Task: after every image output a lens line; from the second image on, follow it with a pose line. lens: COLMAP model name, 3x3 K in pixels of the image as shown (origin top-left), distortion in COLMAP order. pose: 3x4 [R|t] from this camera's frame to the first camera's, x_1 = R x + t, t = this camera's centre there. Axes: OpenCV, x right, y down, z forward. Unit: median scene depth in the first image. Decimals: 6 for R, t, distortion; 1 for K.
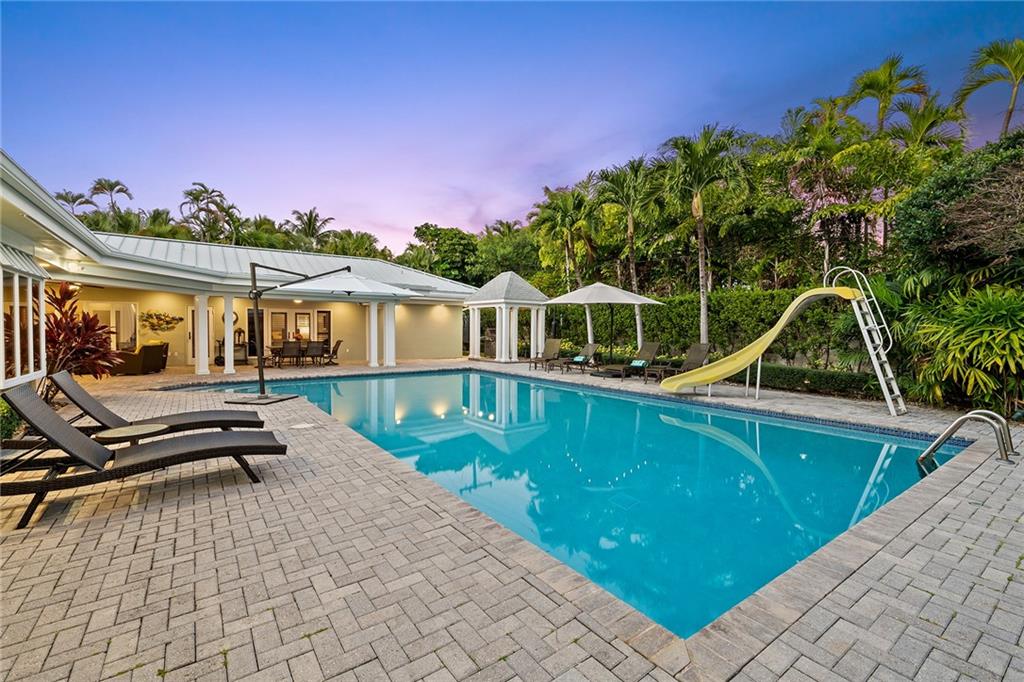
lens RADIAL K [[444.6, 0, 512.0], [0, 444.6, 341.0], [0, 0, 1]] dist [0.000830, 0.000097]
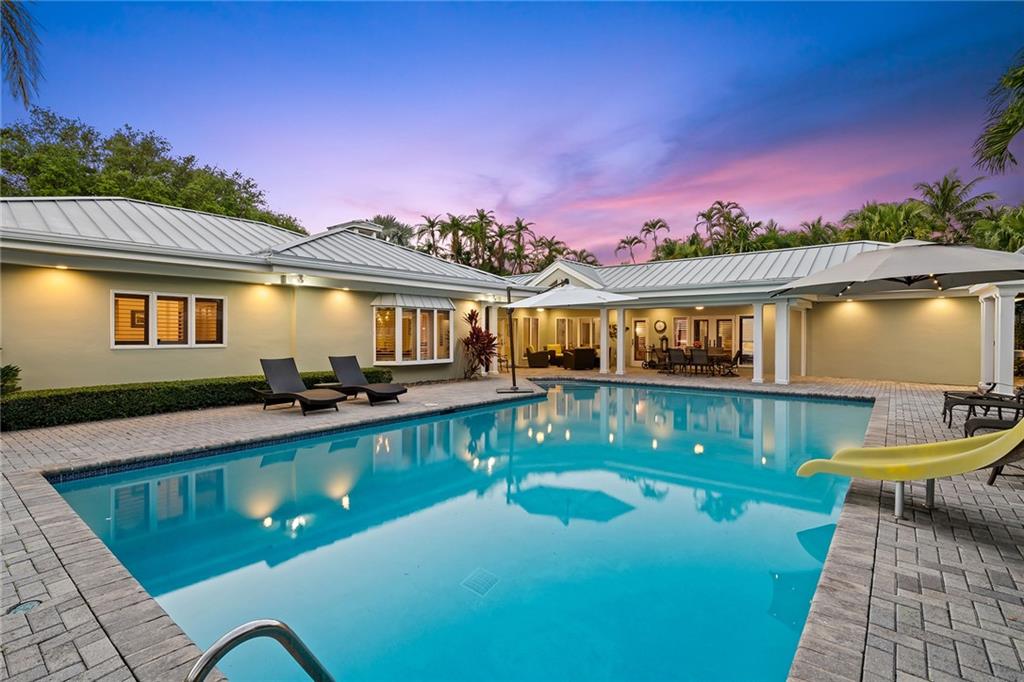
lens RADIAL K [[481.6, 0, 512.0], [0, 481.6, 341.0], [0, 0, 1]] dist [-0.000061, 0.000018]
pose [[0.268849, 0.004429, -0.963172, 0.350006], [-0.022457, 0.999746, -0.001671, -0.005346], [0.962920, 0.022079, 0.268881, 0.271913]]
